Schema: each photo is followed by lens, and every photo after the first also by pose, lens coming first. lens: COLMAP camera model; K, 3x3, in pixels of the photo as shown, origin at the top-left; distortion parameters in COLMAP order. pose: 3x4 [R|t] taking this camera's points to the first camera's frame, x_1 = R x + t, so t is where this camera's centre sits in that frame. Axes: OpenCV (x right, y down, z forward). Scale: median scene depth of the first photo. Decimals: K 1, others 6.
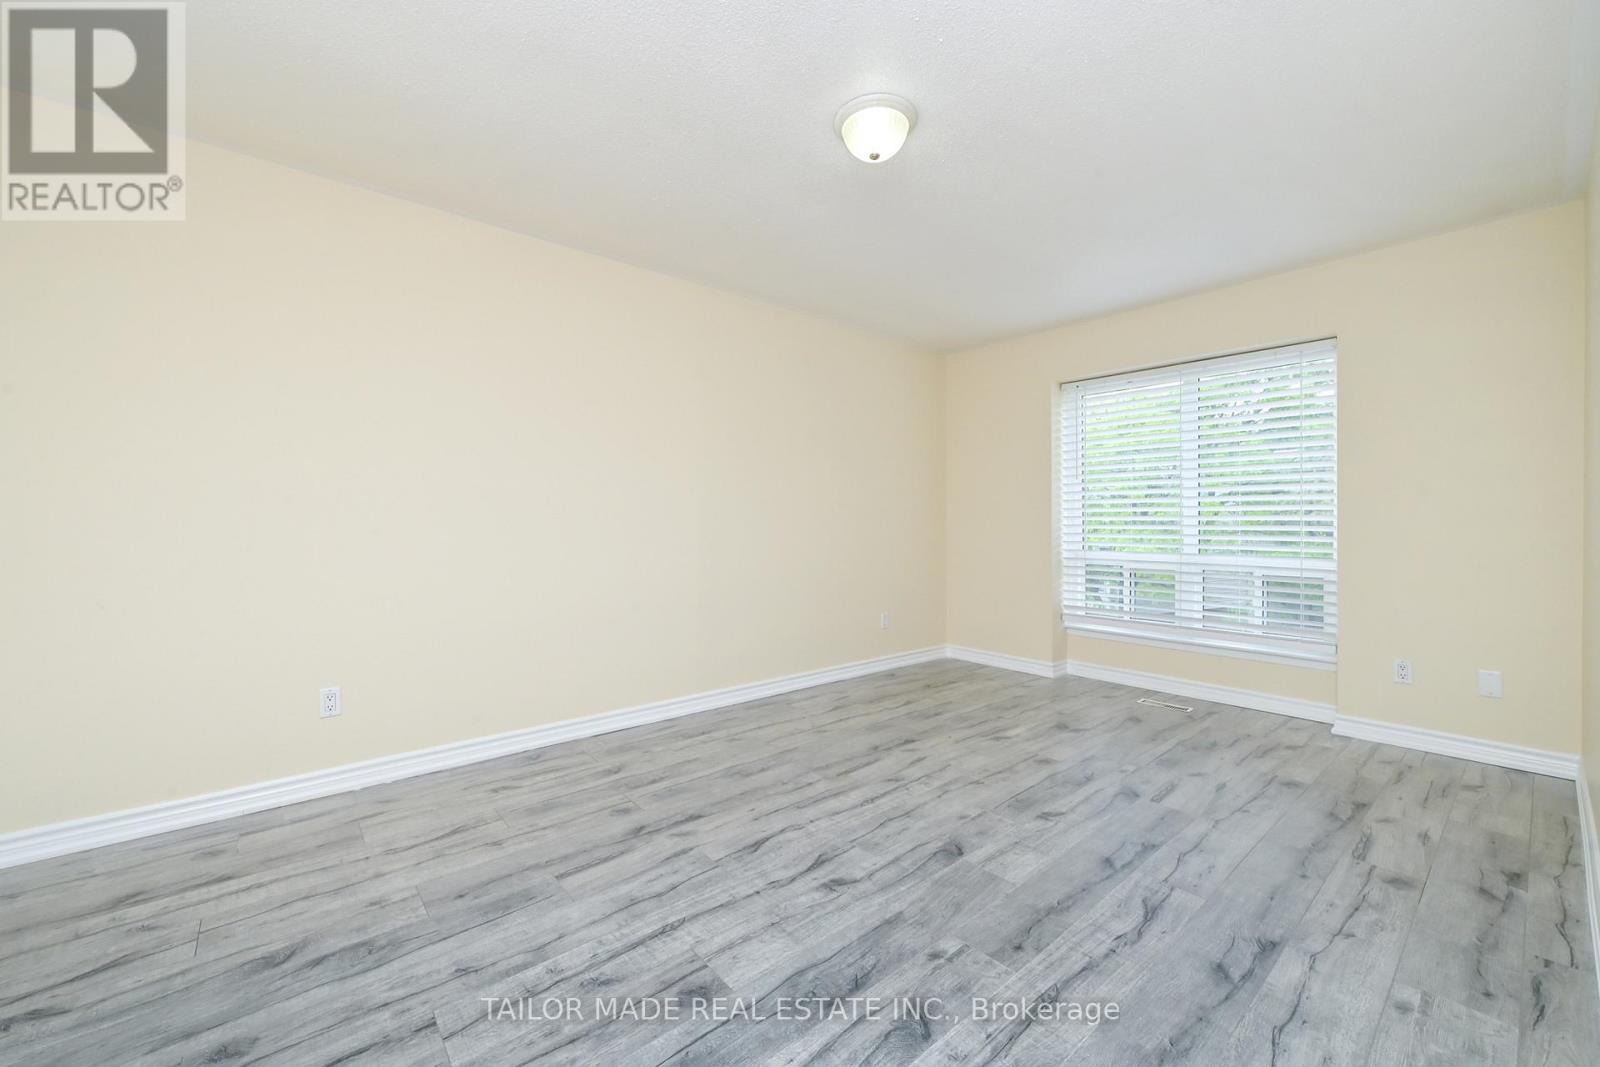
lens RADIAL K [[667.9, 0, 804.5], [0, 667.9, 524.7], [0, 0, 1]] dist [-0.000685, 0.000139]
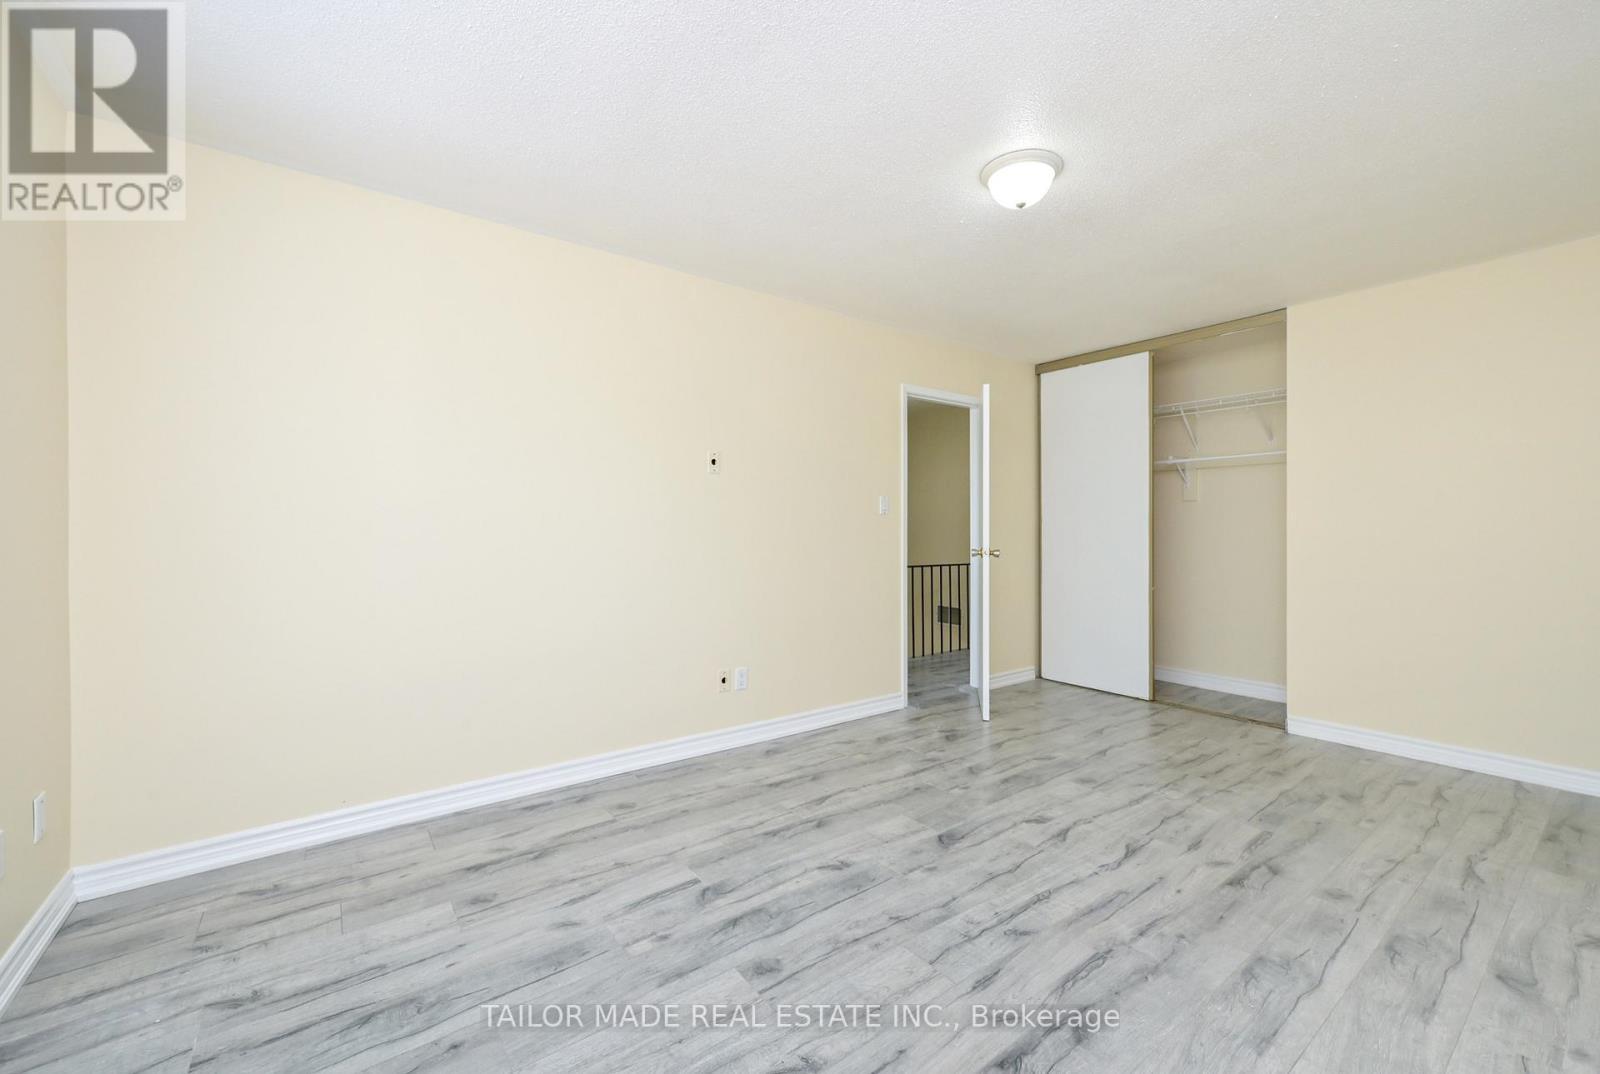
lens RADIAL K [[658.9, 0, 802.0], [0, 658.9, 536.5], [0, 0, 1]] dist [0.006954, 0.000142]
pose [[-0.997542, -0.001768, 0.070043, 0.385418], [-0.001025, 0.999943, 0.010640, -0.036397], [-0.070058, 0.010542, -0.997487, 2.105233]]
